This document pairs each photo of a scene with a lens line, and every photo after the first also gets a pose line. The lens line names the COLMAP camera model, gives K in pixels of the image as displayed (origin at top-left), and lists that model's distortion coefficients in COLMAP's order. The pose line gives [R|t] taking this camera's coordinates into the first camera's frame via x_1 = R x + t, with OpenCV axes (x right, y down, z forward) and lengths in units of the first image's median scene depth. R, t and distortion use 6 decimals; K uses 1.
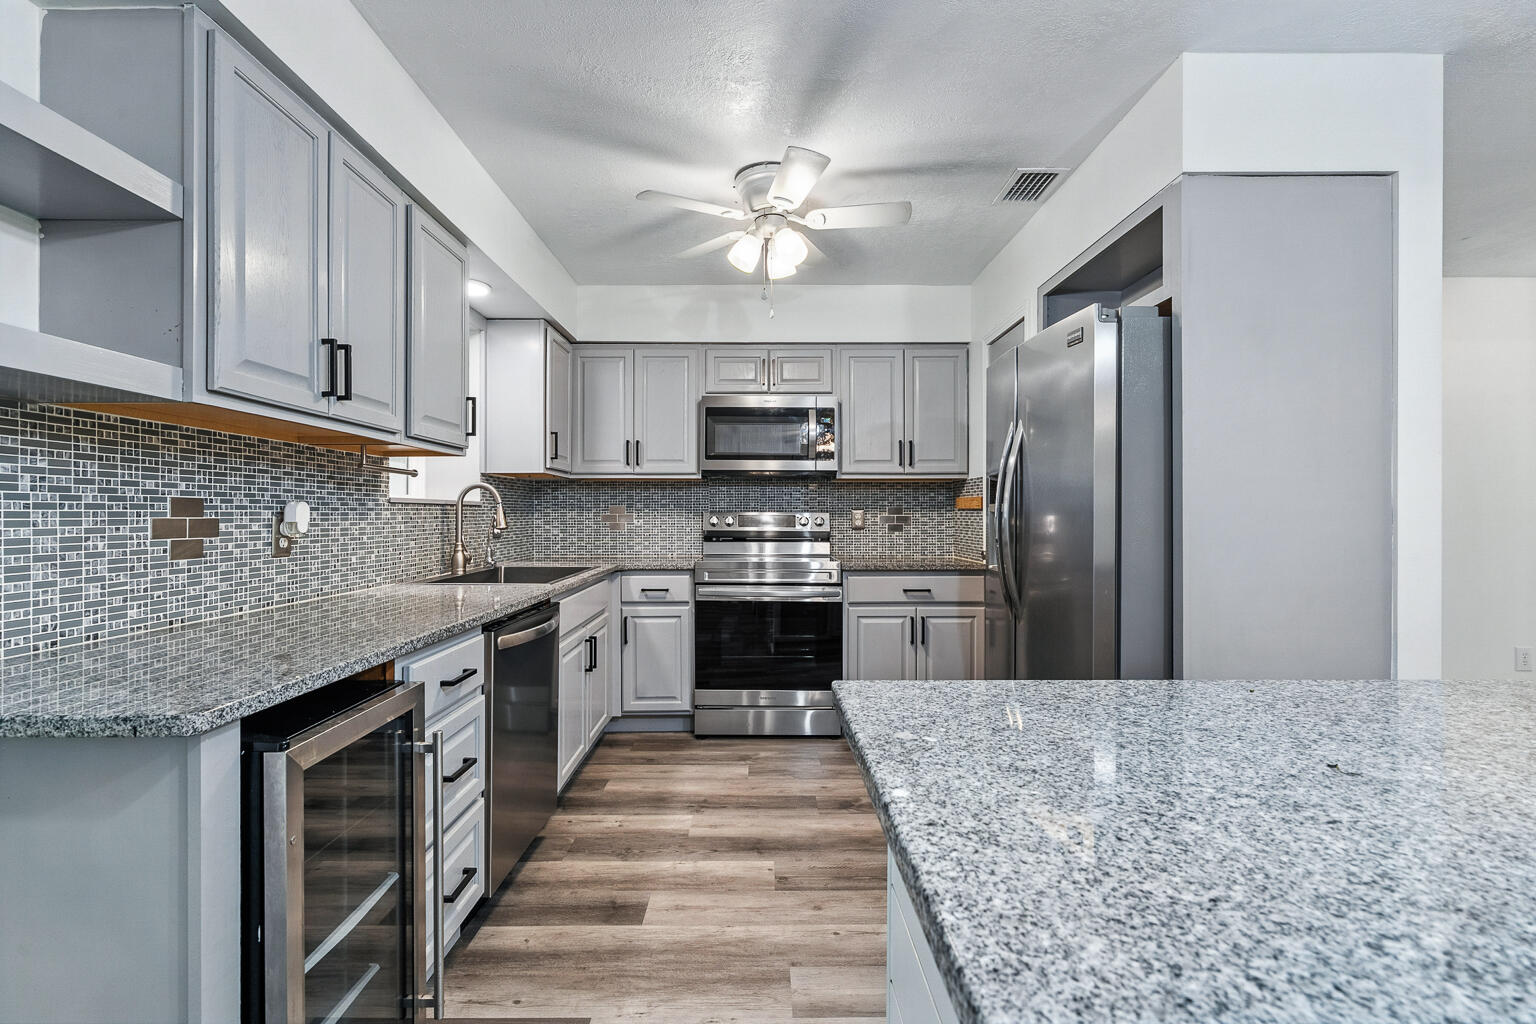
lens RADIAL K [[706.5, 0, 755.5], [0, 706.5, 514.5], [0, 0, 1]] dist [-0.007631, 0.003367]
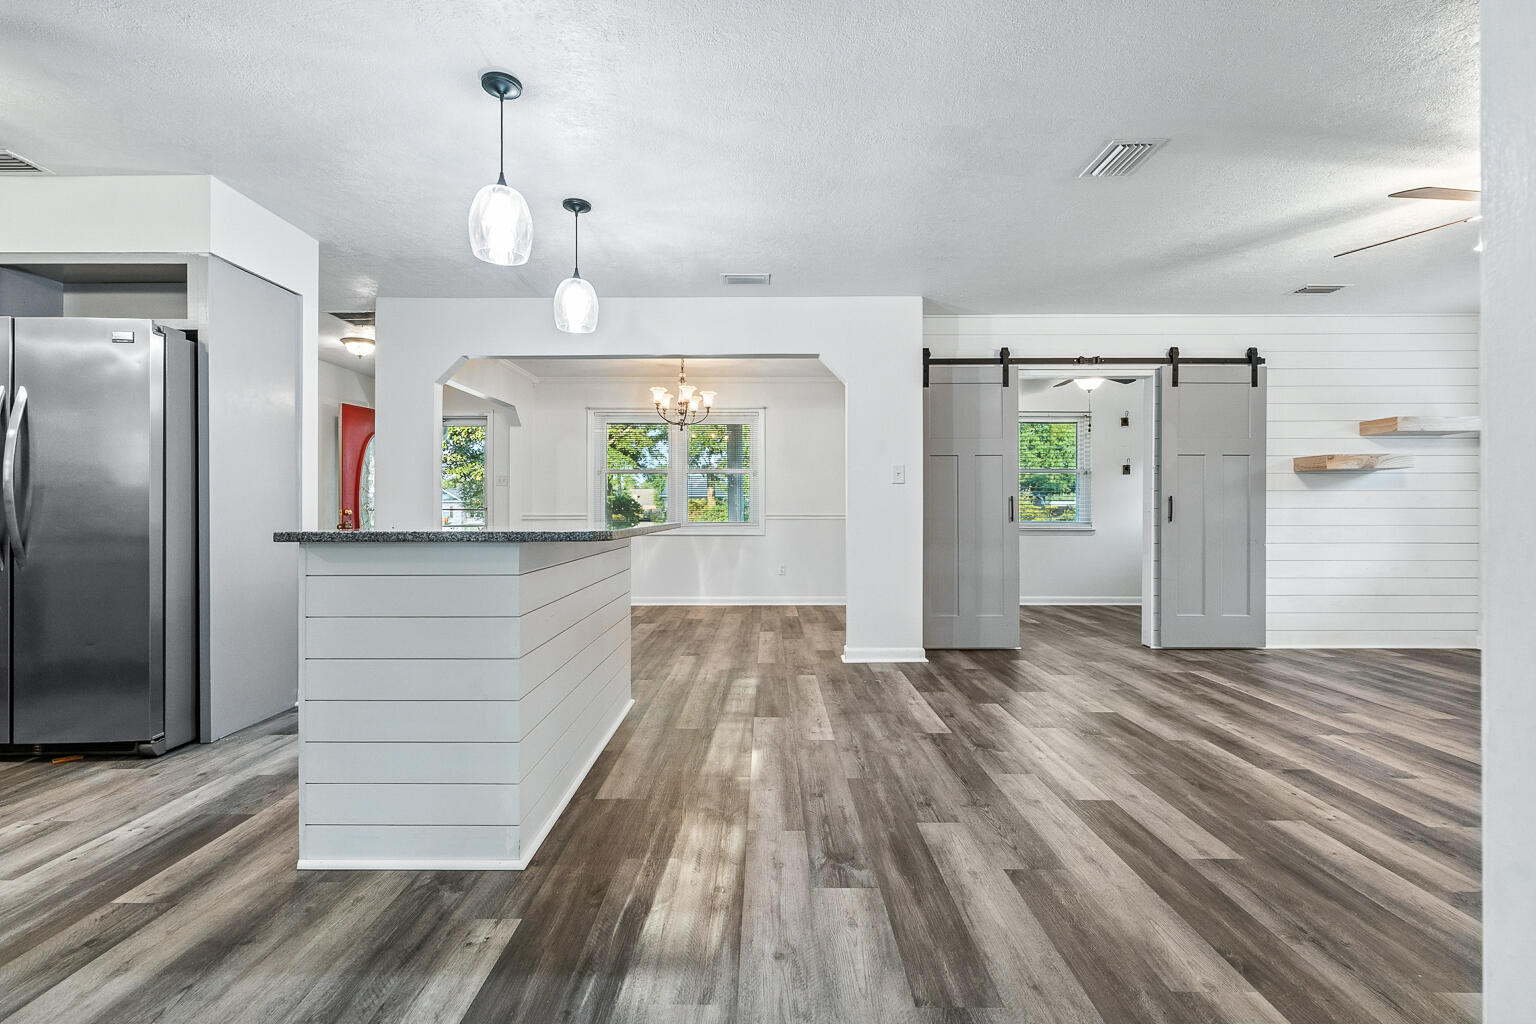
lens RADIAL K [[706.5, 0, 761.7], [0, 706.5, 510.7], [0, 0, 1]] dist [-0.007631, 0.003367]
pose [[0.005133, 0.002697, 0.999983, -0.824916], [0.003071, 0.999992, -0.002713, 0.076261], [-0.999982, 0.003085, 0.005125, -0.185727]]
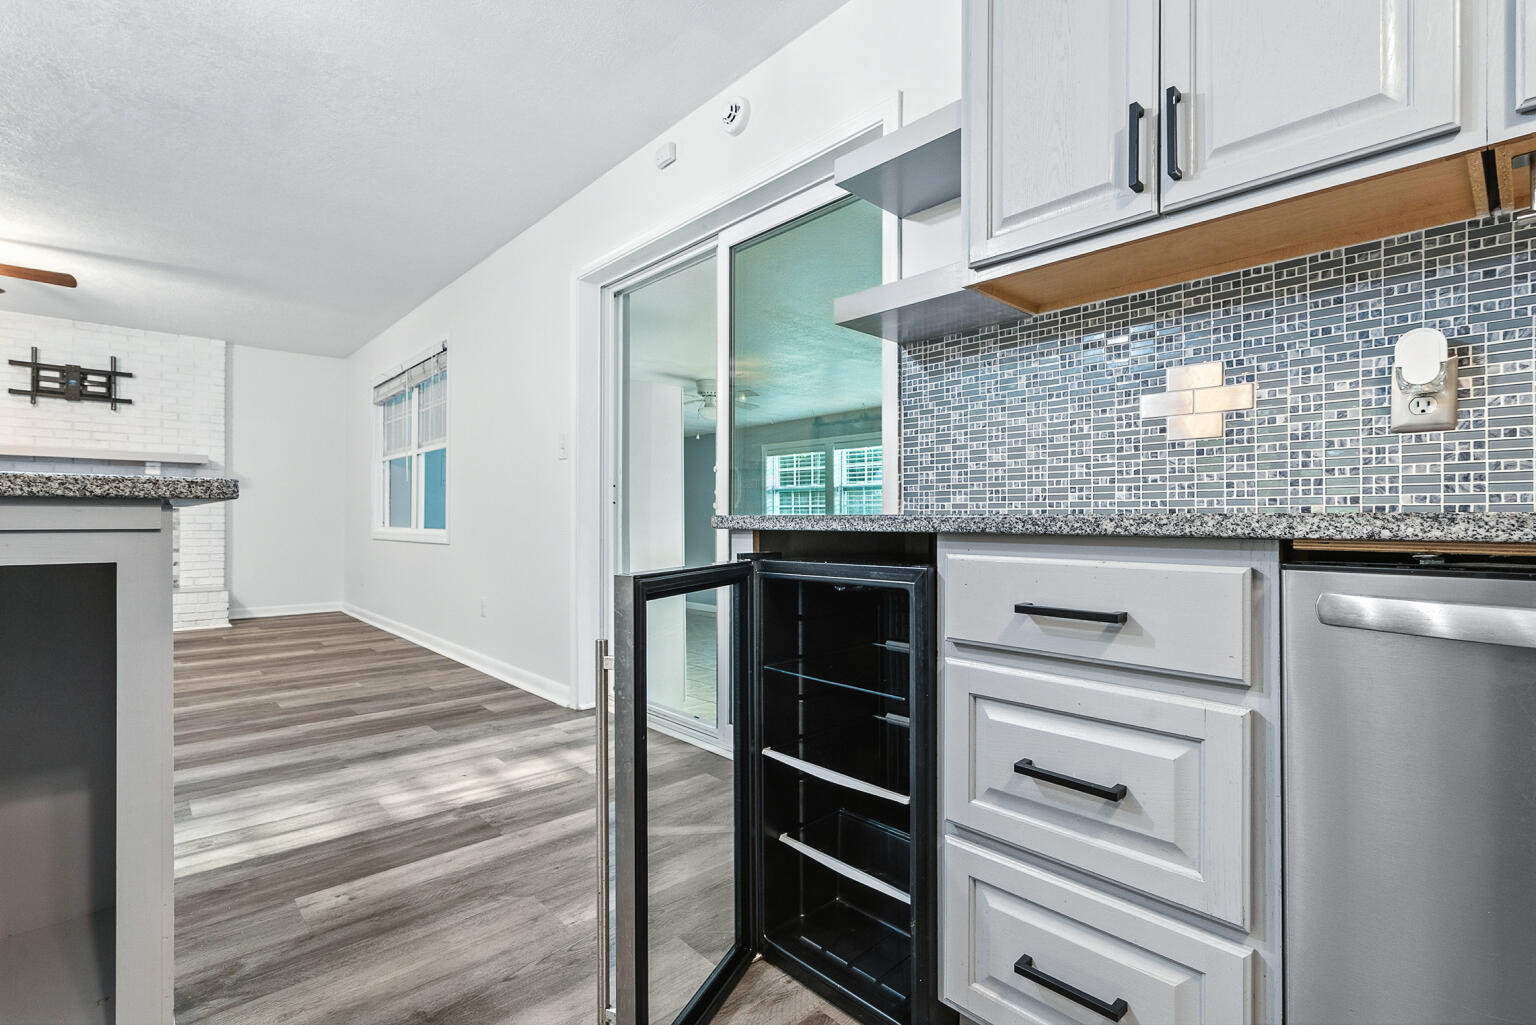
lens RADIAL K [[706.5, 0, 760.8], [0, 706.5, 514.4], [0, 0, 1]] dist [-0.007631, 0.003367]
pose [[-0.735674, -0.005463, -0.677313, 0.107115], [-0.001903, 0.999980, -0.005998, 0.123236], [0.677333, -0.003124, -0.735670, 0.979335]]
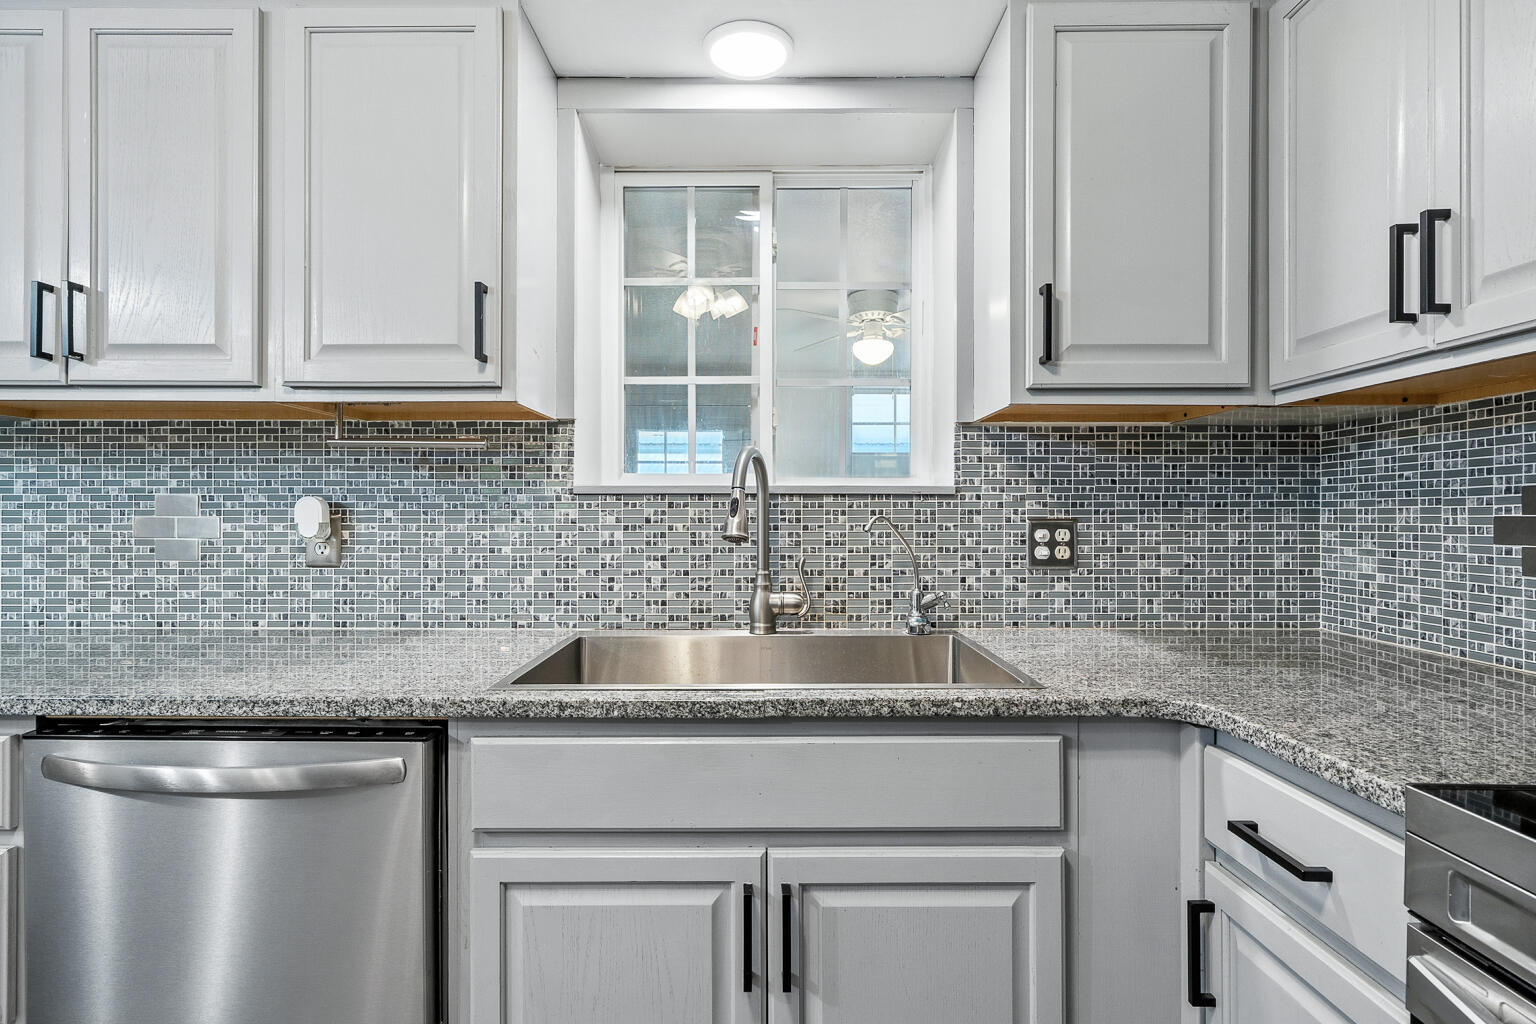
lens RADIAL K [[774.9, 0, 765.3], [0, 774.9, 508.8], [0, 0, 1]] dist [-0.001533, 0.002468]
pose [[-0.008473, -0.001092, -0.999964, 0.177161], [-0.001567, 0.999998, -0.001079, -0.004449], [0.999963, 0.001558, -0.008474, 1.392655]]
